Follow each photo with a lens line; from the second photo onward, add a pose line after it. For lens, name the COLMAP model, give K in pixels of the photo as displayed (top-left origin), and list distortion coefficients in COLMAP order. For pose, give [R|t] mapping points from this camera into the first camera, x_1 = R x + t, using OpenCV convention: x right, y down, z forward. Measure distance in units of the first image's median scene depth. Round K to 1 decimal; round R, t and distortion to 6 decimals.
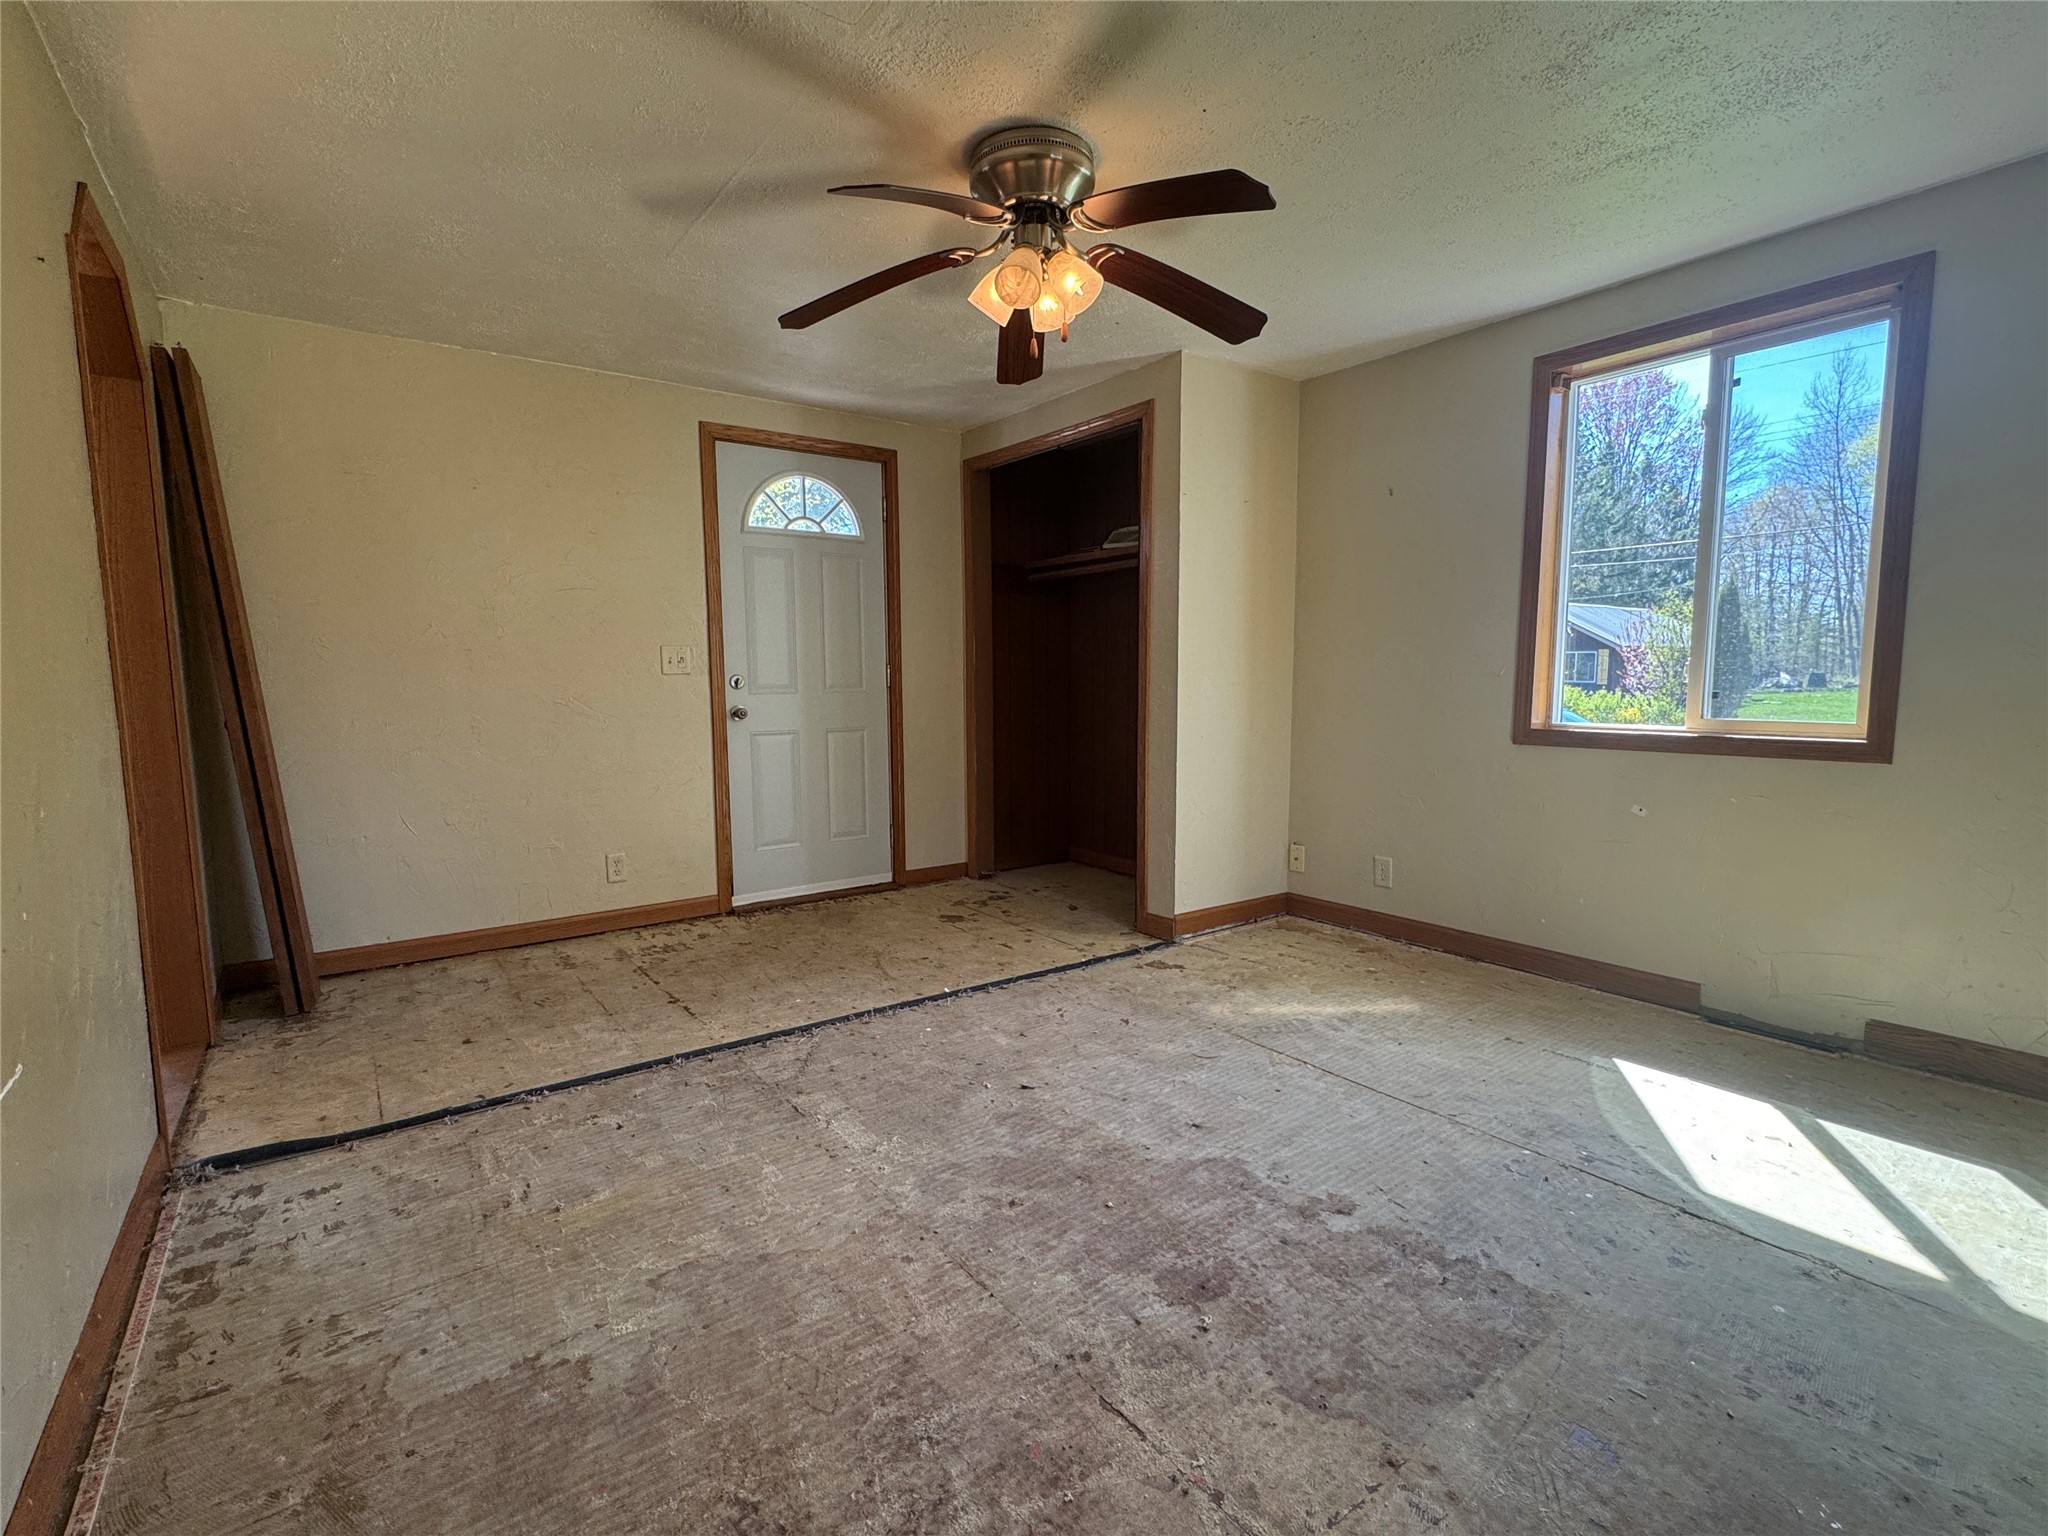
lens RADIAL K [[940.8, 0, 1022.7], [0, 940.8, 770.5], [0, 0, 1]] dist [-0.005995, 0.000117]
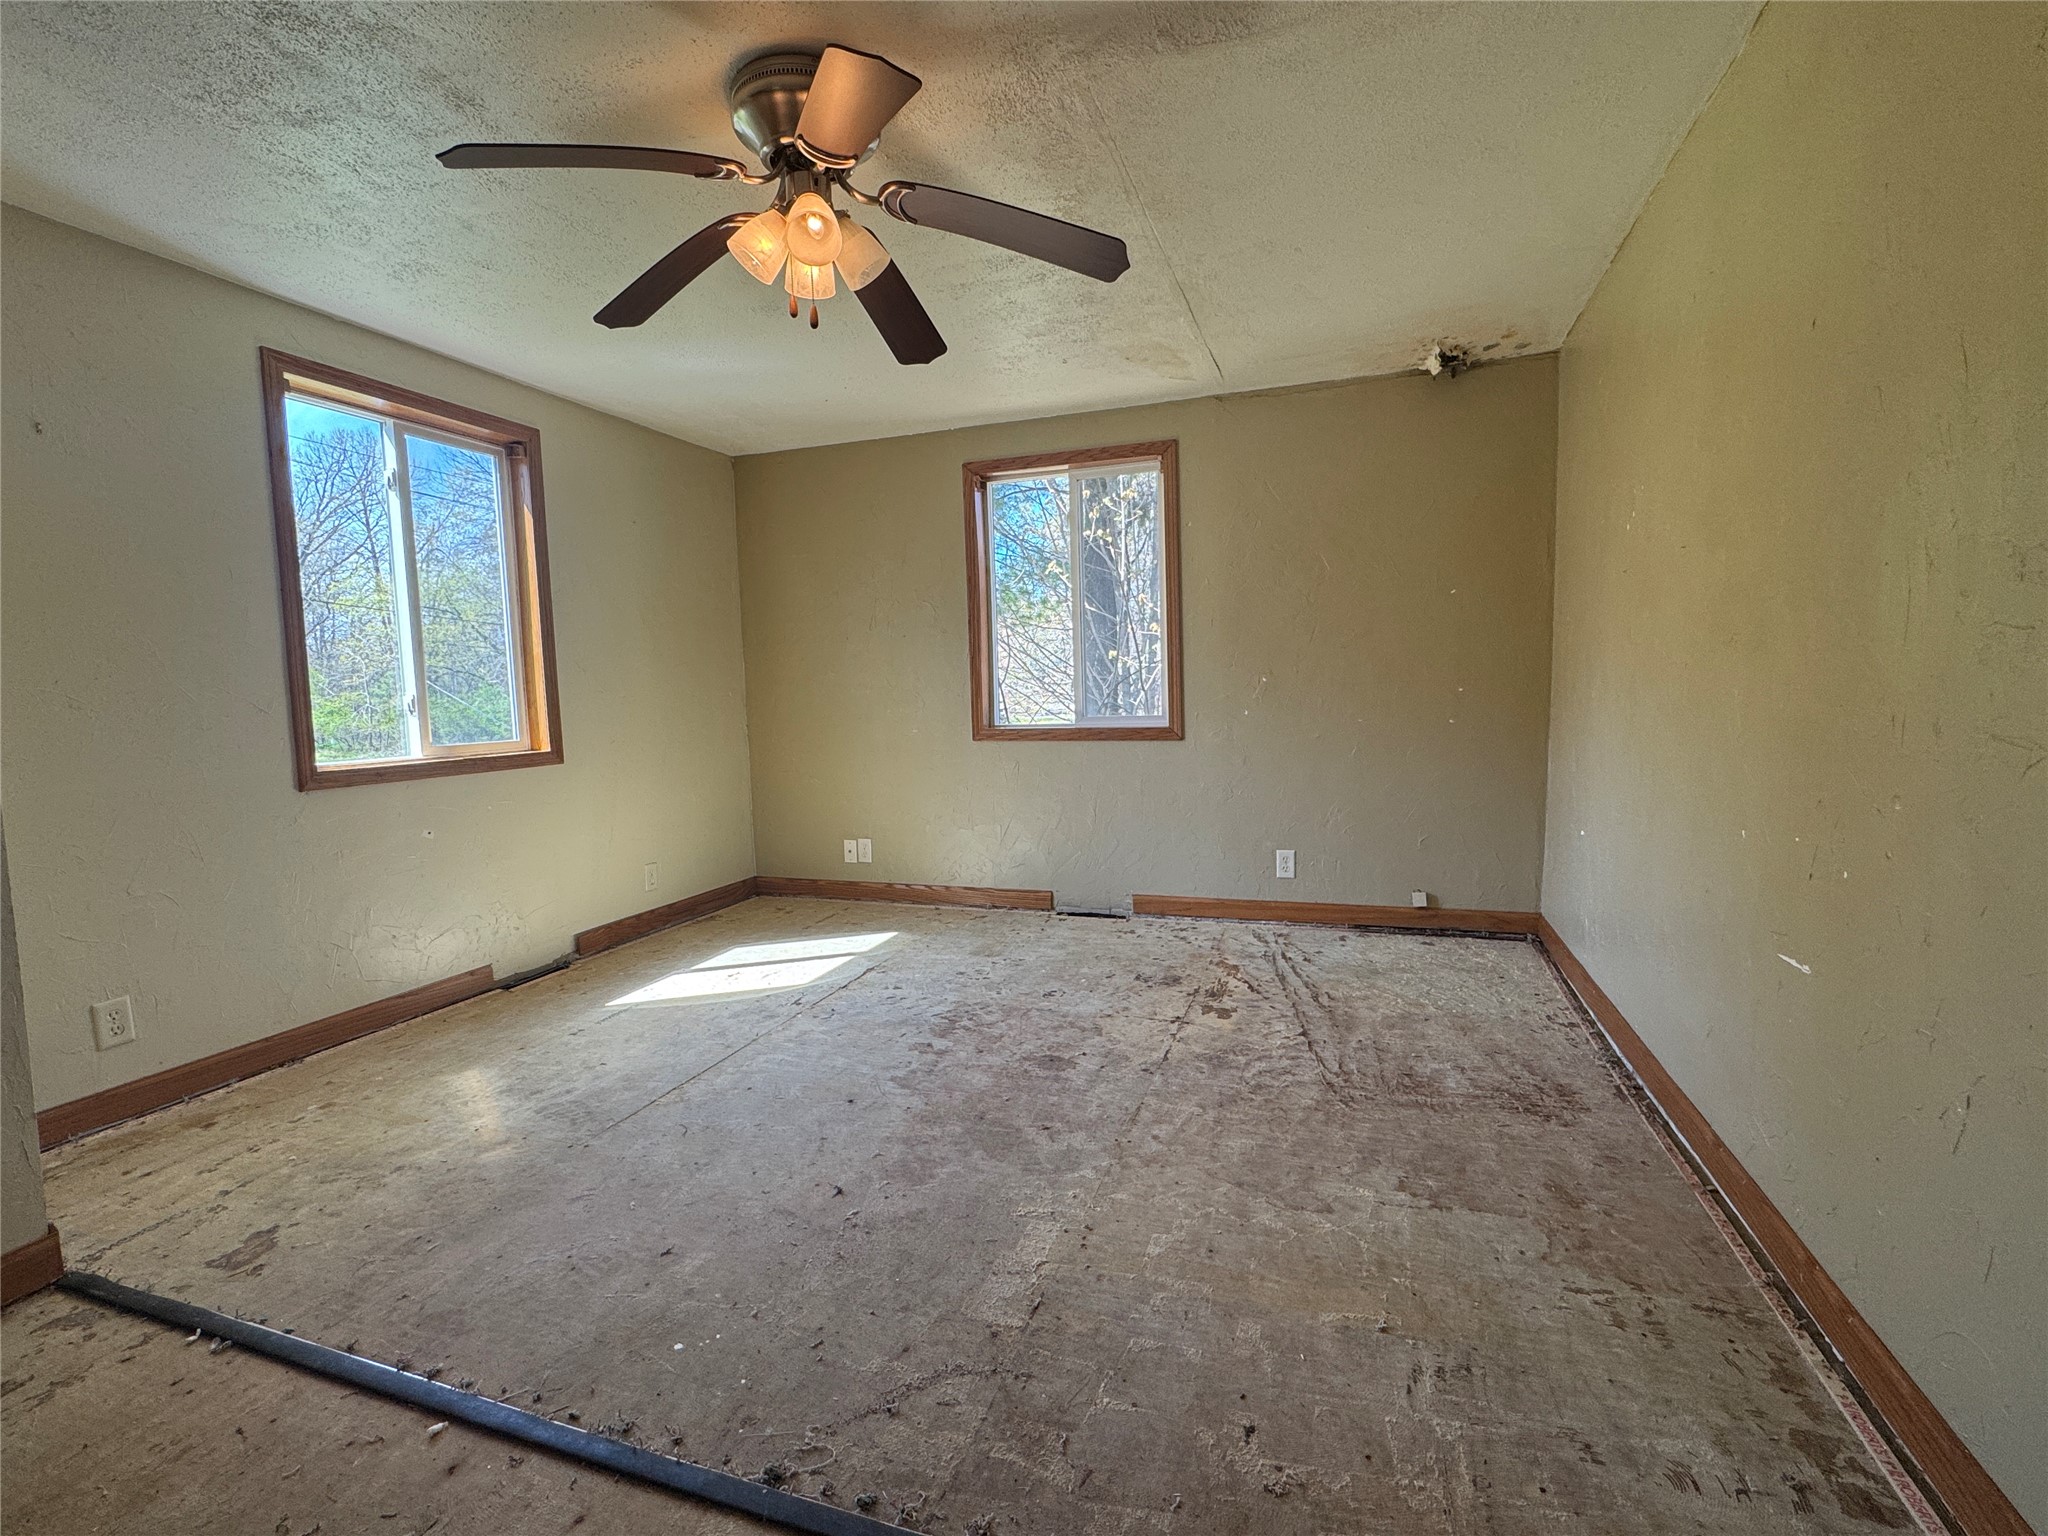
lens RADIAL K [[940.8, 0, 1022.7], [0, 940.8, 770.5], [0, 0, 1]] dist [-0.005995, 0.000117]
pose [[-0.565351, -0.049729, 0.823350, -0.783173], [0.113695, 0.983955, 0.137498, -0.126864], [-0.816977, 0.171345, -0.550627, 1.315414]]
